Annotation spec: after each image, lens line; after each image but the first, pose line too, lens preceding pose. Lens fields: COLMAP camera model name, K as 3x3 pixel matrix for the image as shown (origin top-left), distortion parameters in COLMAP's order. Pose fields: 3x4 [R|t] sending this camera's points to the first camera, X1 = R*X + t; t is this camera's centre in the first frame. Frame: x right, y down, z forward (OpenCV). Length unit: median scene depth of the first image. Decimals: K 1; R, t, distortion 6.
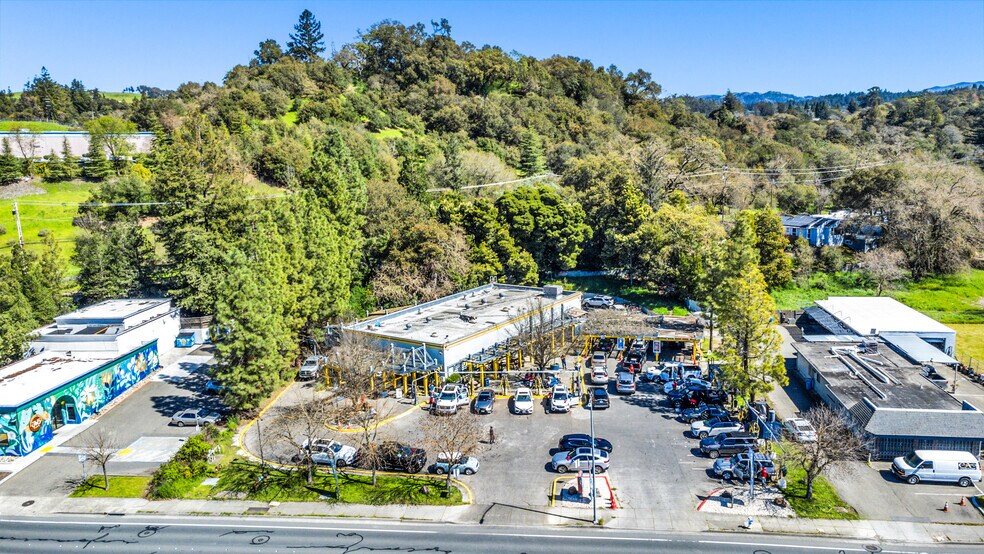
lens RADIAL K [[735.7, 0, 489.9], [0, 735.7, 273.4], [0, 0, 1]] dist [0.023596, 0.062666]
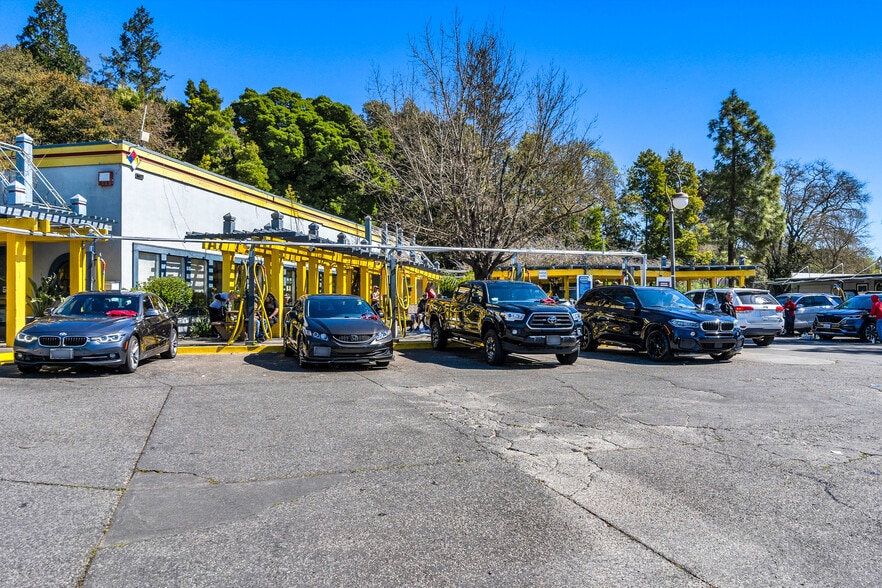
lens RADIAL K [[673.7, 0, 441.6], [0, 673.7, 293.9], [0, 0, 1]] dist [-0.002394, -0.003946]
pose [[0.921344, 0.041299, 0.386548, -0.037962], [0.034911, 0.981533, -0.188079, 0.150508], [-0.387177, 0.186780, 0.902888, 0.636998]]
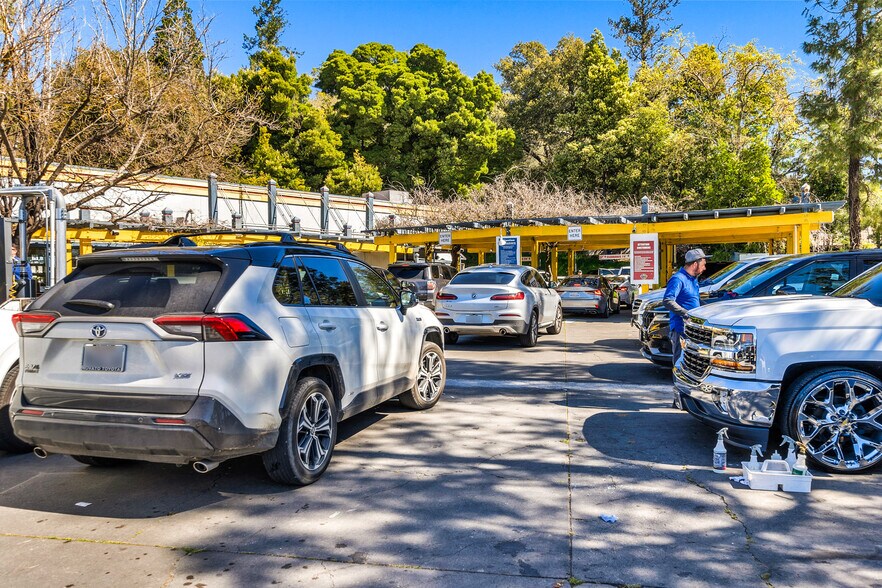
lens RADIAL K [[673.7, 0, 441.6], [0, 673.7, 292.7], [0, 0, 1]] dist [-0.002394, -0.003946]
pose [[0.995039, 0.022326, -0.096943, 0.161059], [-0.037042, 0.987568, -0.152763, 0.131290], [0.092327, 0.155596, 0.983497, 0.703128]]
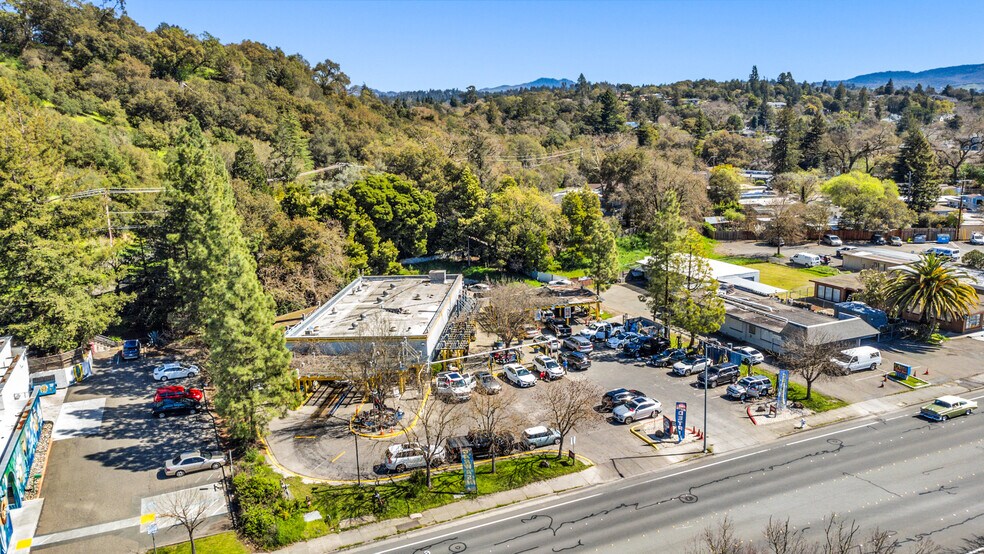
lens RADIAL K [[735.7, 0, 496.4], [0, 735.7, 269.0], [0, 0, 1]] dist [0.023596, 0.062666]
pose [[0.859241, -0.098993, 0.501901, -0.380333], [0.096556, 0.994847, 0.030919, -0.010267], [-0.502376, 0.021894, 0.864372, 0.080632]]
